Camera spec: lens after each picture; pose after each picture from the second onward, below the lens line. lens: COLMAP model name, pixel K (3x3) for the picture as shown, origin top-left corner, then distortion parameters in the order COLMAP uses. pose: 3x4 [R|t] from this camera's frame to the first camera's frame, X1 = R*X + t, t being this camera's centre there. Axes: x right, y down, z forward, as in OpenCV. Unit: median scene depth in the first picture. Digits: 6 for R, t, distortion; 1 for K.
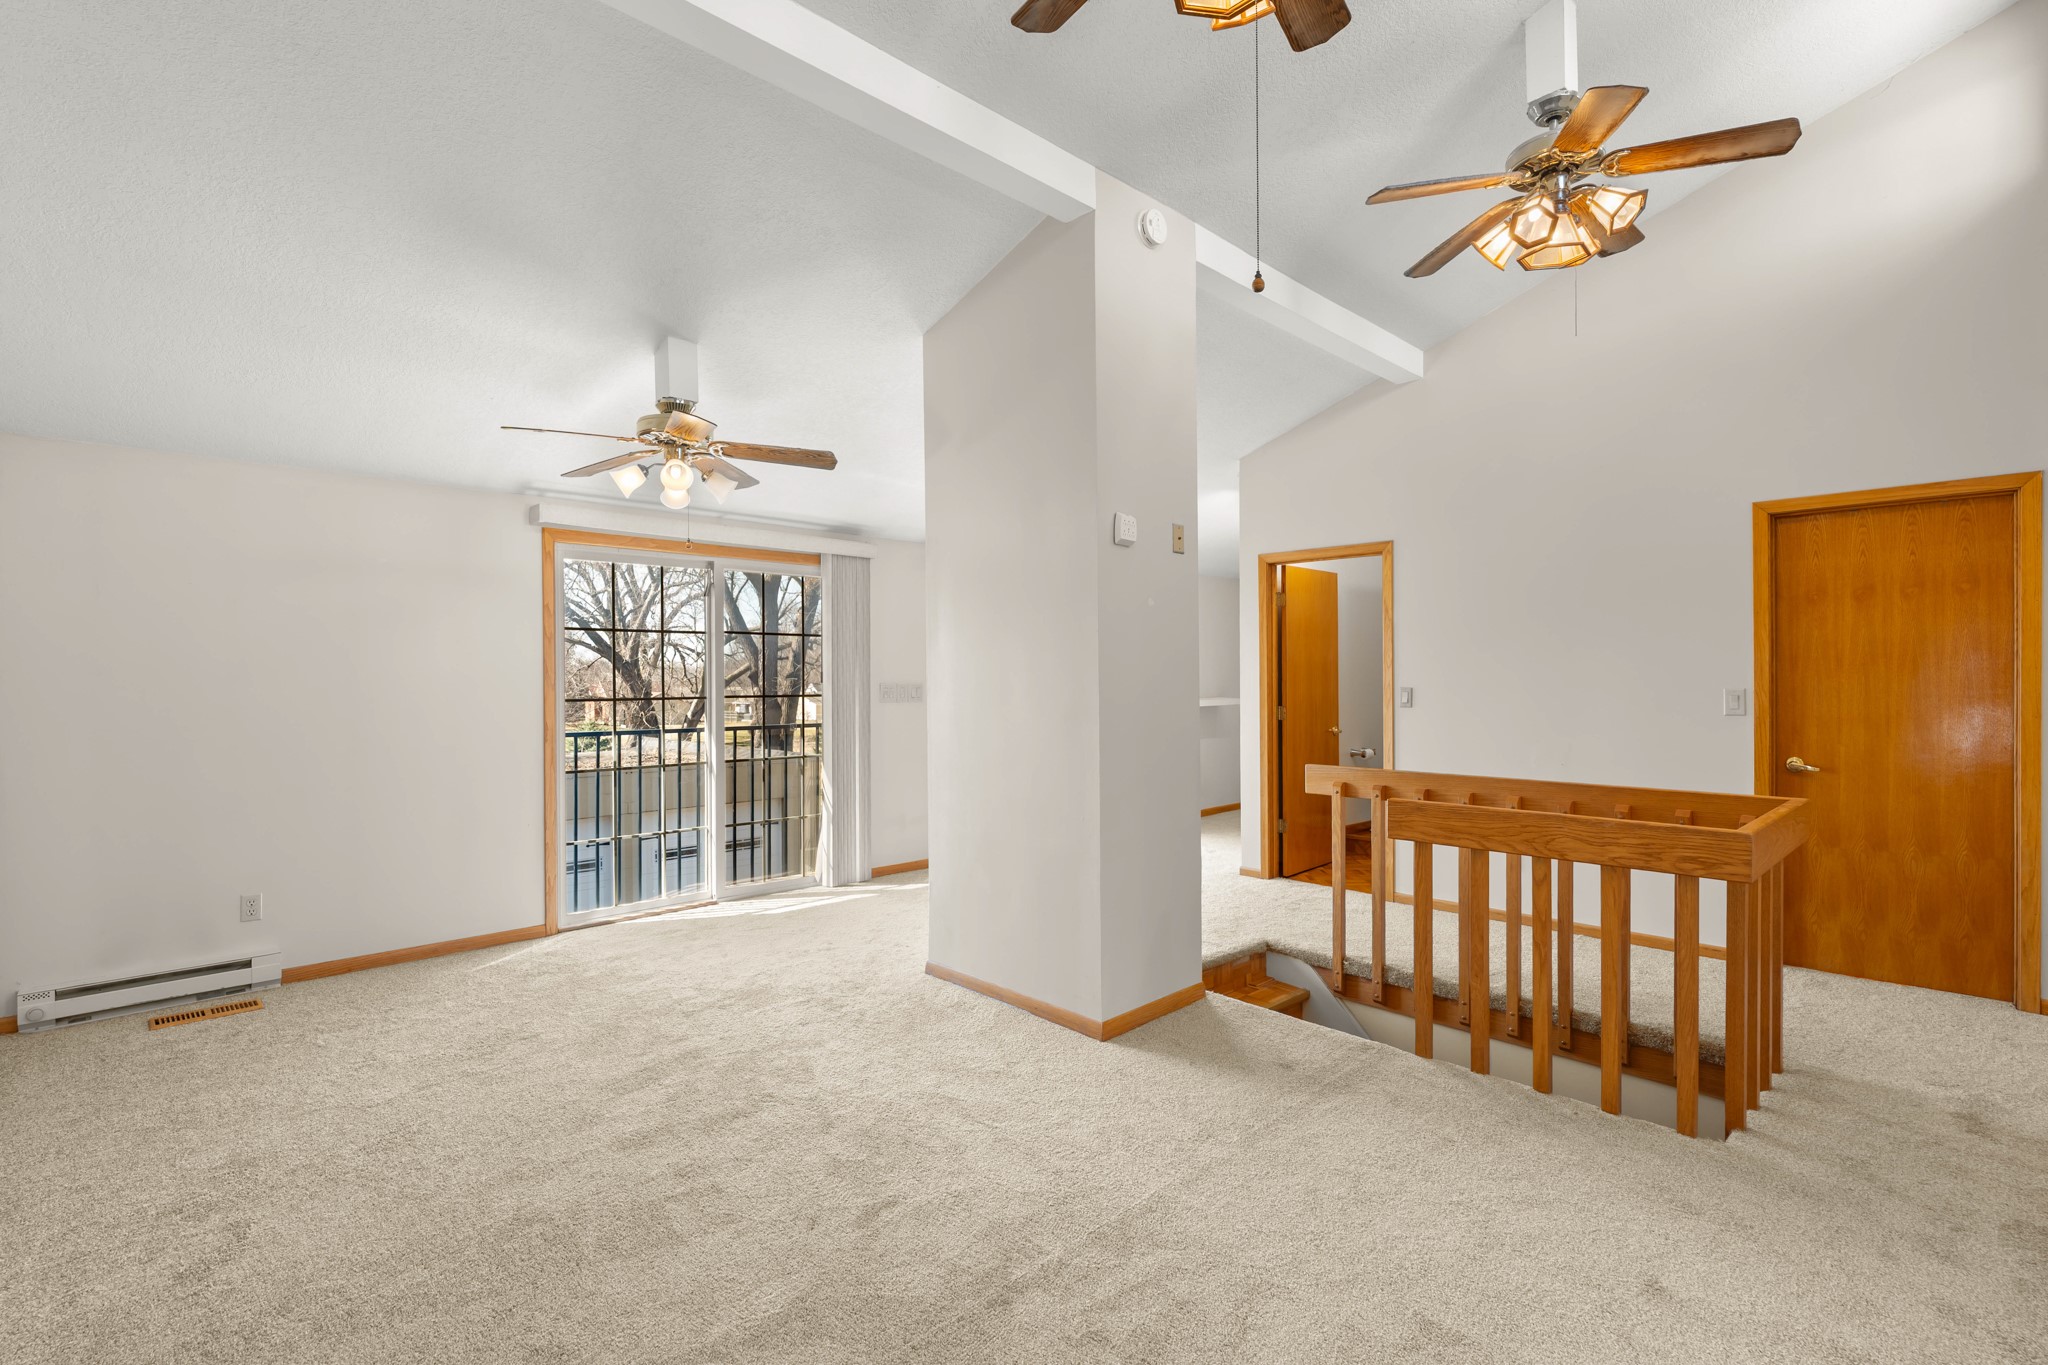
lens RADIAL K [[933.8, 0, 1029.4], [0, 933.8, 676.4], [0, 0, 1]] dist [-0.000103, -0.000529]
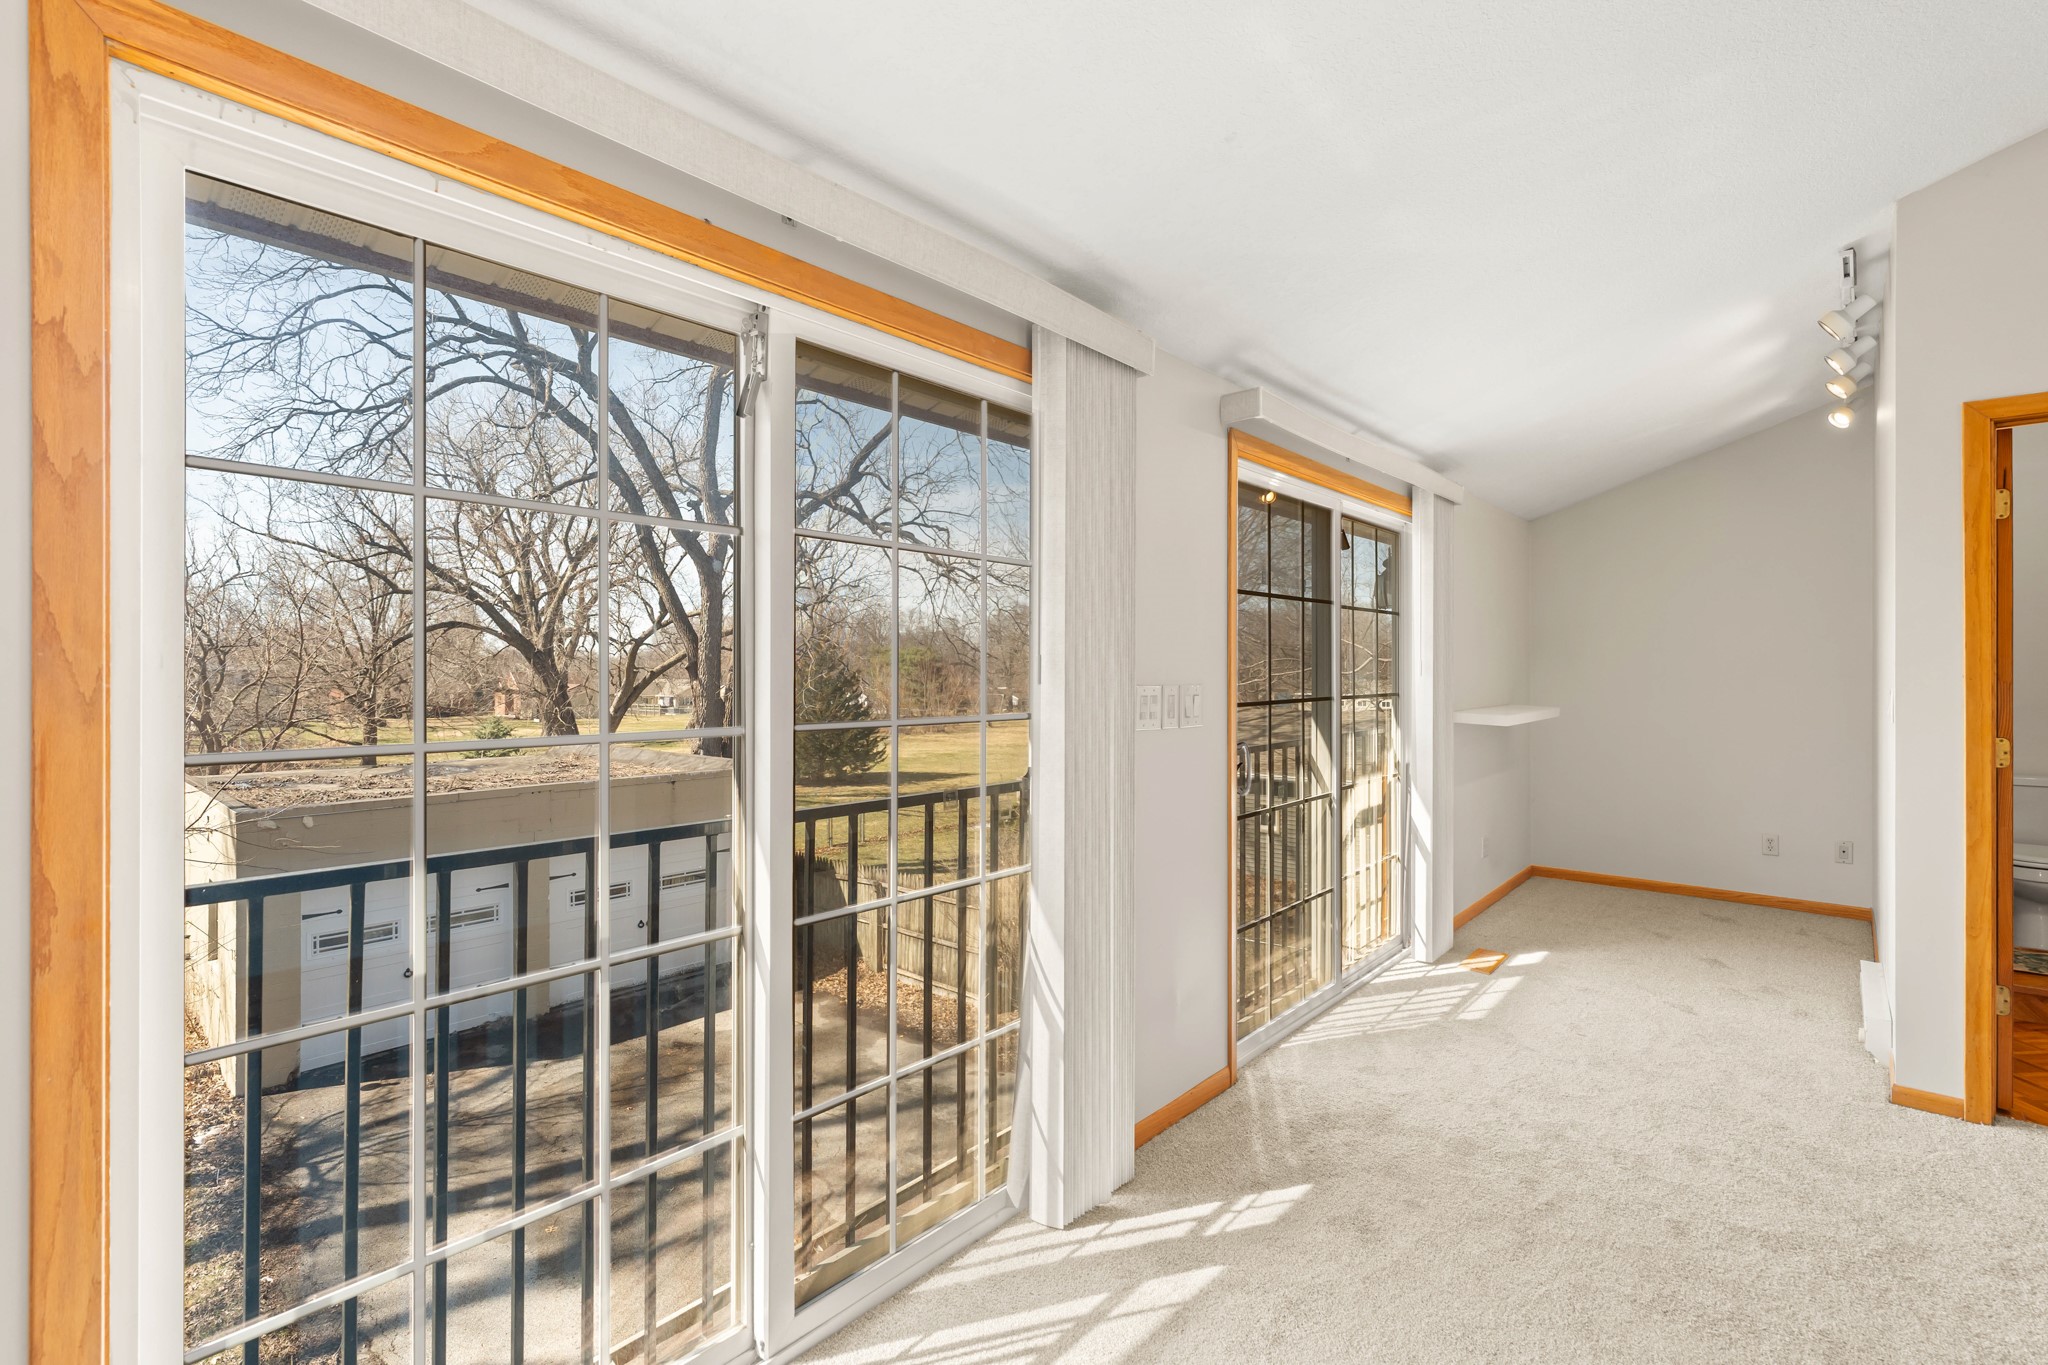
lens RADIAL K [[933.8, 0, 1027.0], [0, 933.8, 665.9], [0, 0, 1]] dist [-0.000103, -0.000529]
pose [[0.997347, 0.007081, 0.072445, -0.034140], [-0.006705, 0.999963, -0.005431, 0.000357], [-0.072481, 0.004931, 0.997358, 0.084131]]
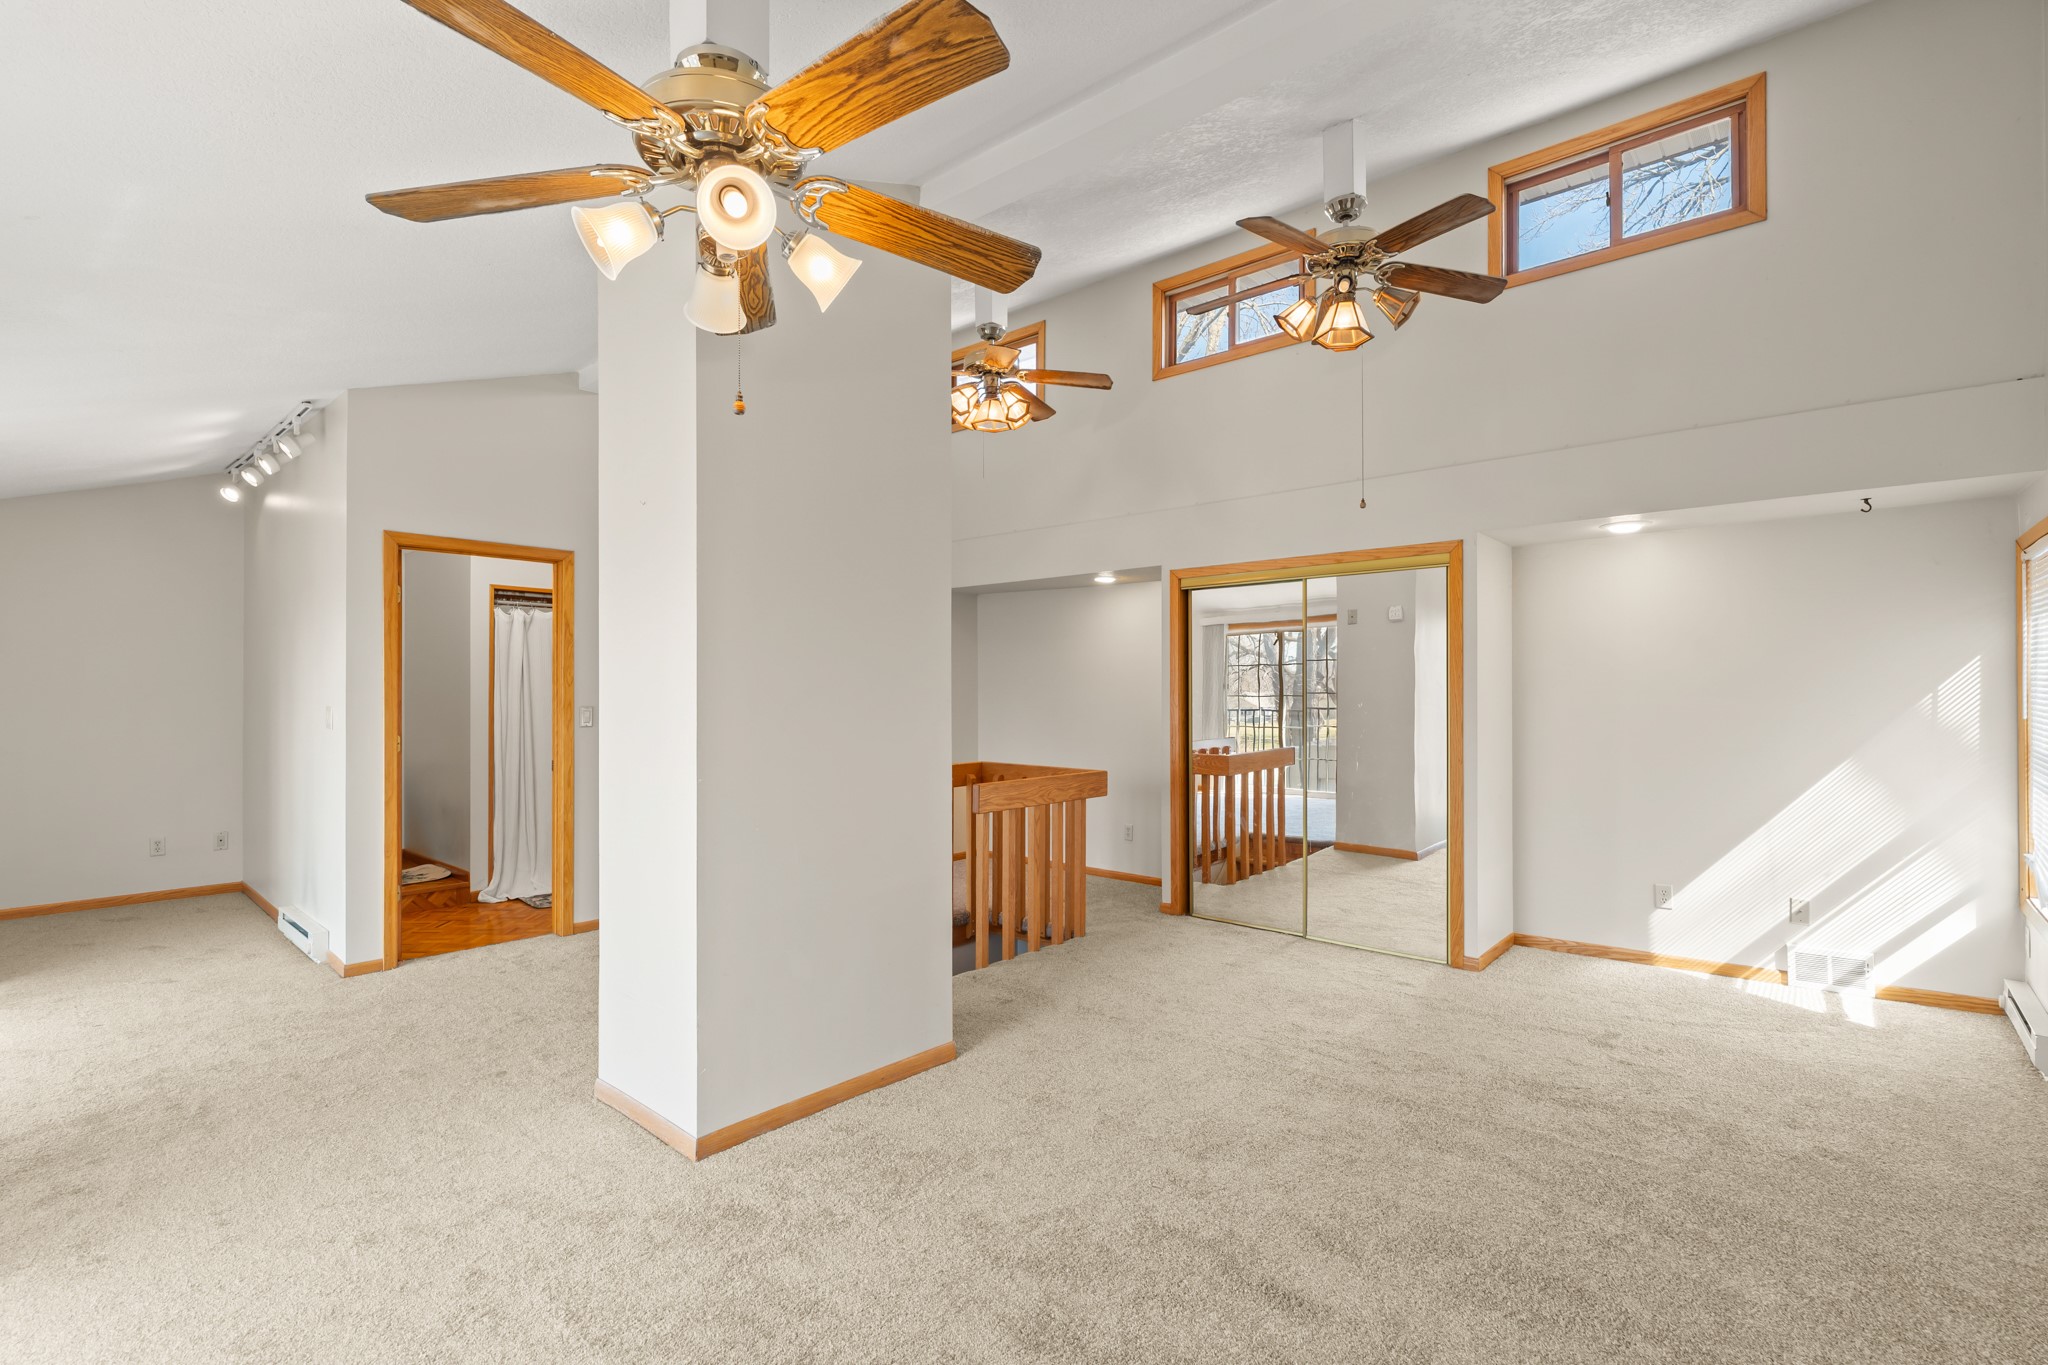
lens RADIAL K [[933.8, 0, 1032.6], [0, 933.8, 686.0], [0, 0, 1]] dist [-0.000103, -0.000529]
pose [[-0.069507, 0.005445, 0.997567, -0.072924], [0.008966, 0.999948, -0.004833, 0.000264], [-0.997541, 0.008608, -0.069552, 0.078603]]
